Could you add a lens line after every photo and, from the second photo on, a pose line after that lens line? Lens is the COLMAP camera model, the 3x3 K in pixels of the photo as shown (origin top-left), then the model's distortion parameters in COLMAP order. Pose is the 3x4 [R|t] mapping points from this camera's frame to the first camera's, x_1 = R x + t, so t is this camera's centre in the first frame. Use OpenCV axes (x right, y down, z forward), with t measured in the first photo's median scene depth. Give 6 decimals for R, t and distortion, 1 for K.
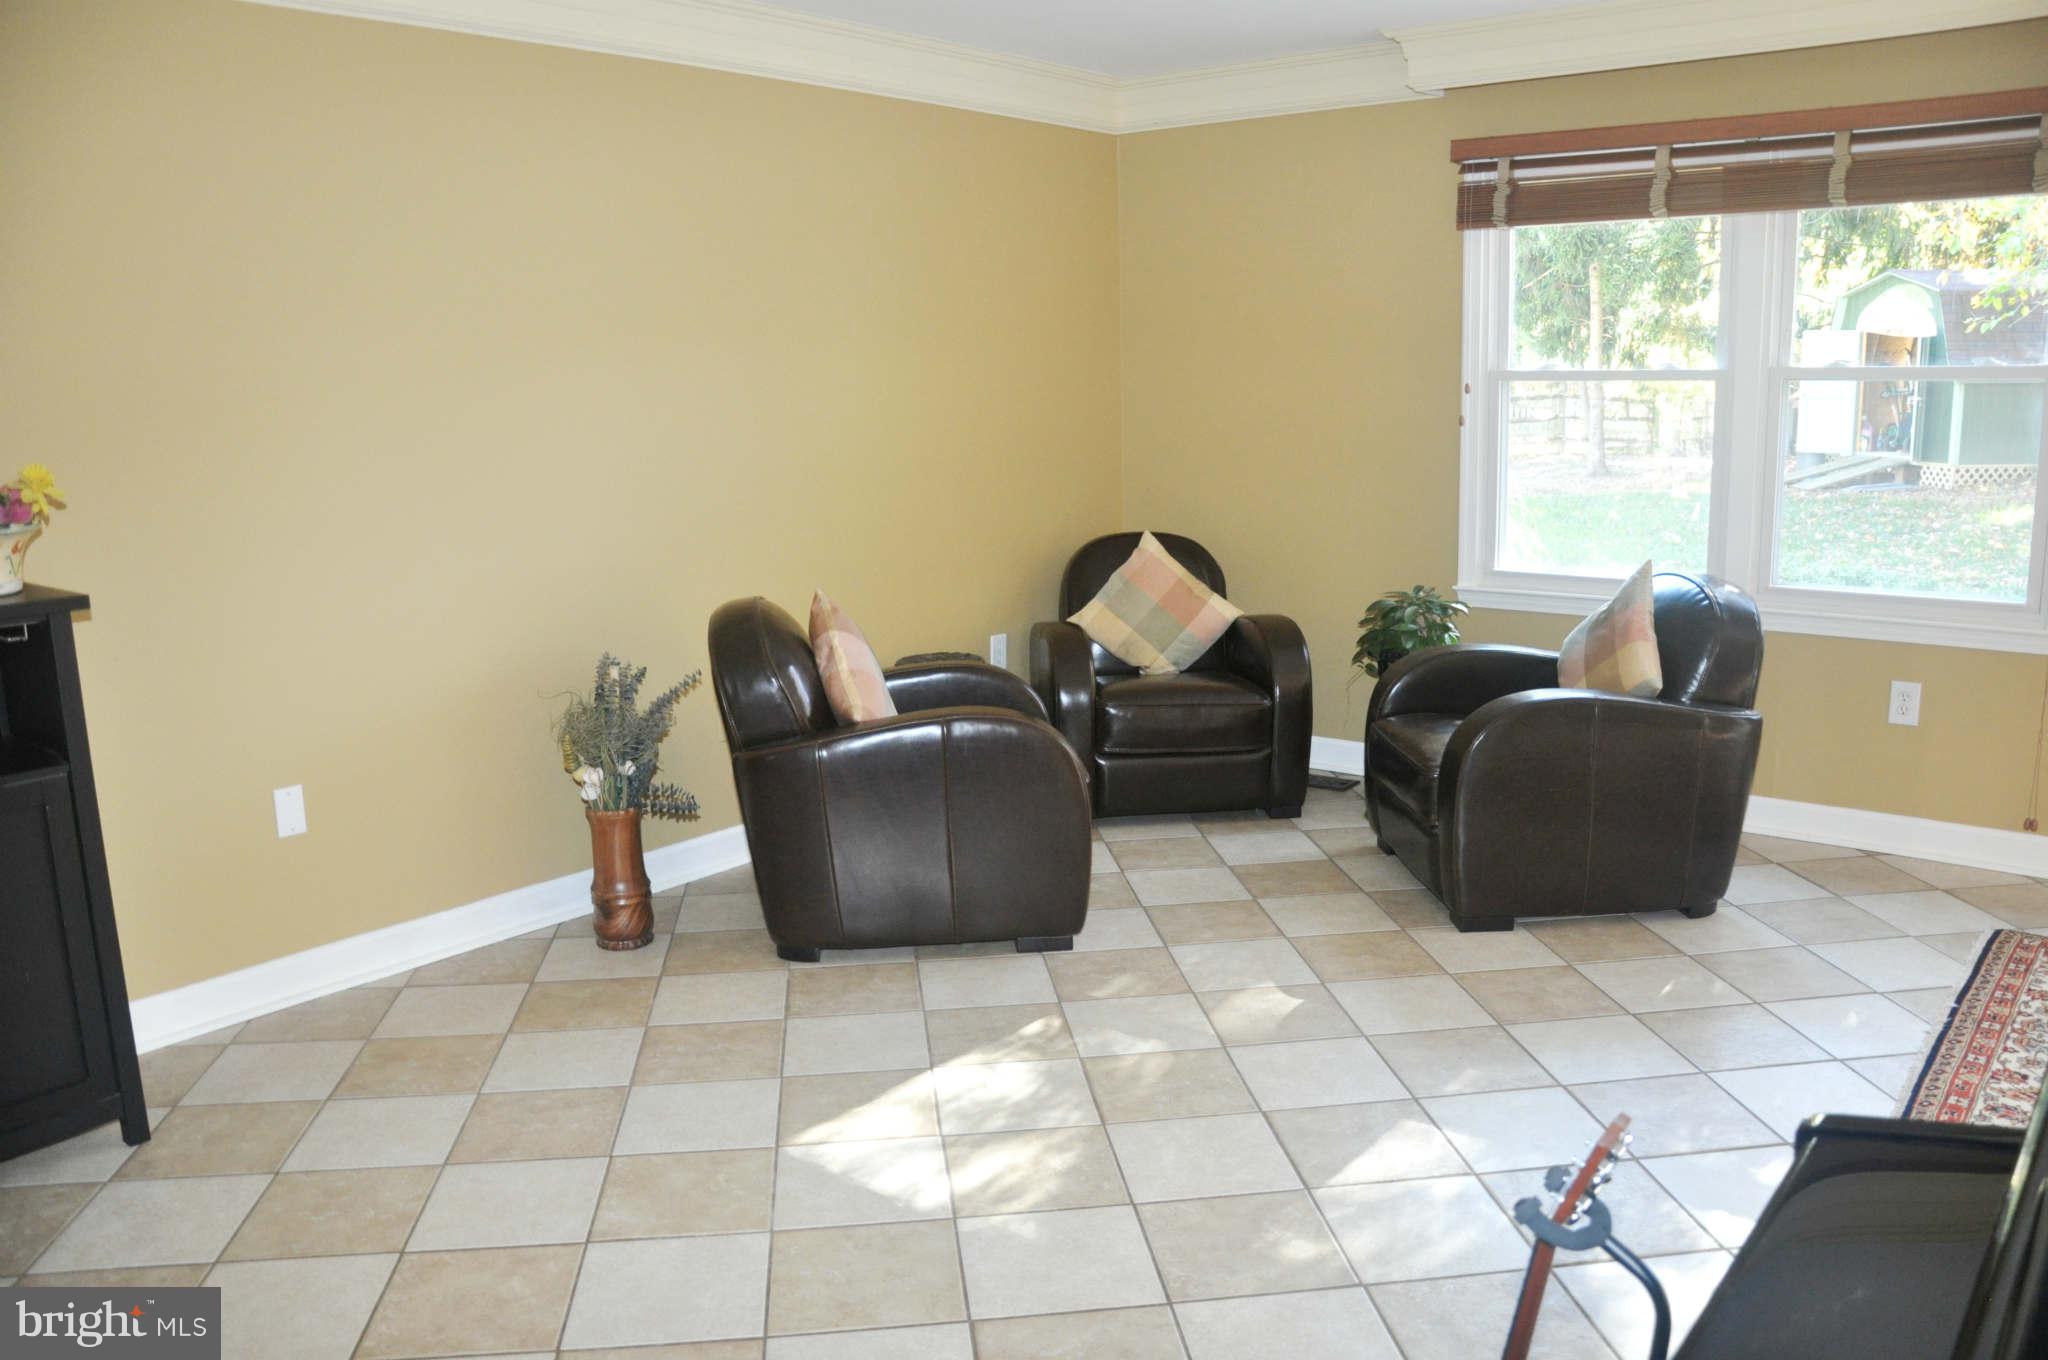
lens RADIAL K [[1596.3, 0, 1019.8], [0, 1596.3, 684.5], [0, 0, 1]] dist [-0.161318, 0.125672]
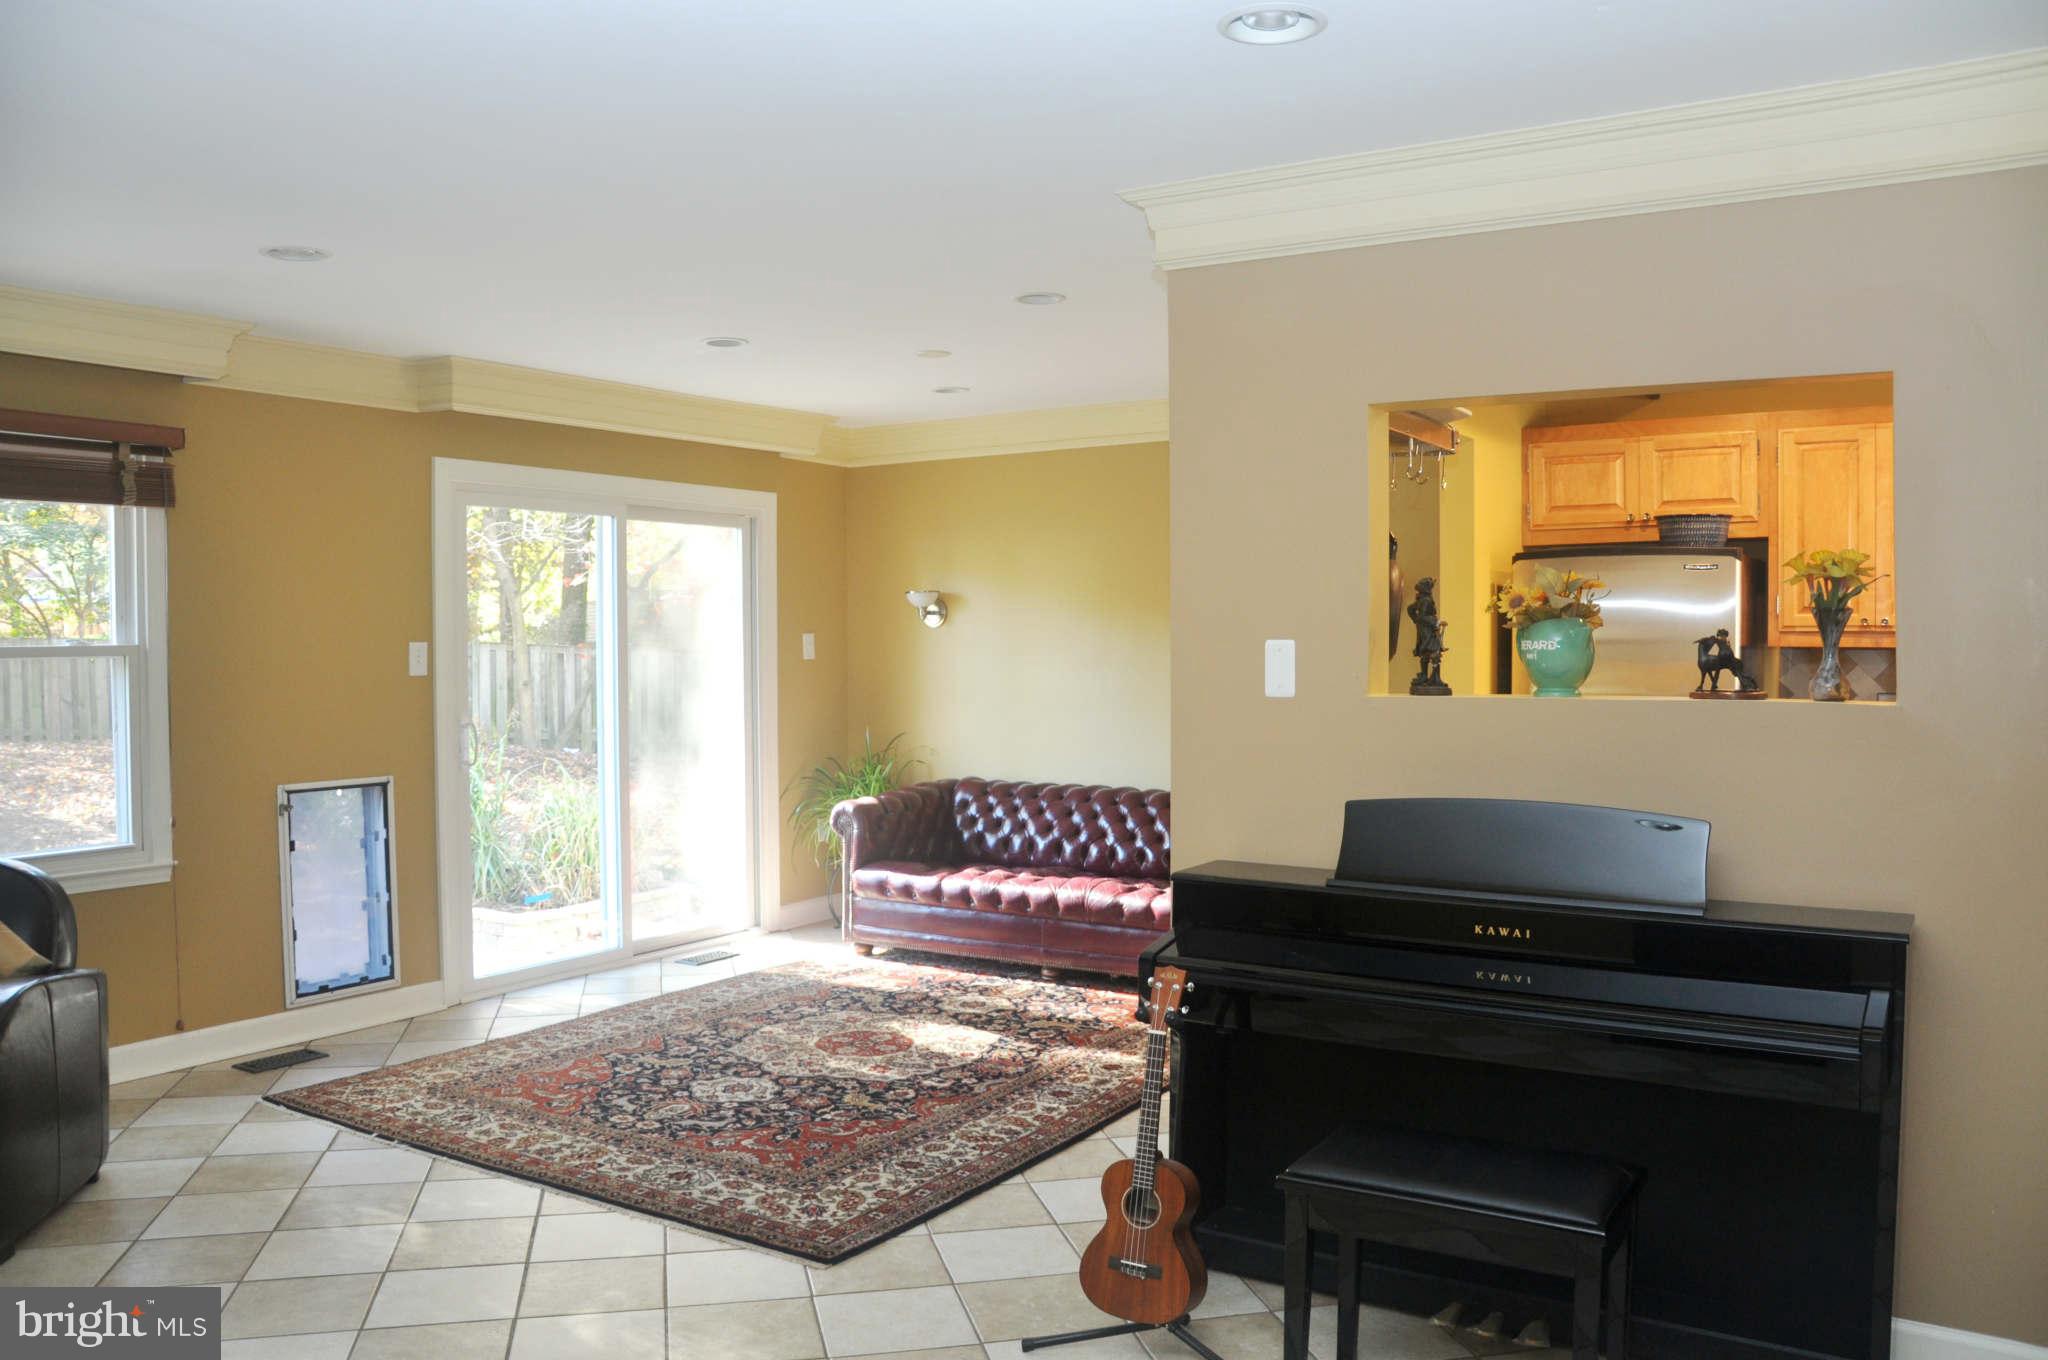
lens RADIAL K [[1596.3, 0, 1019.8], [0, 1596.3, 684.5], [0, 0, 1]] dist [-0.161318, 0.125672]
pose [[-0.124005, 0.000502, 0.992282, -0.616728], [0.211387, 0.977059, 0.025922, -0.064284], [-0.969504, 0.212970, -0.121266, 0.476532]]
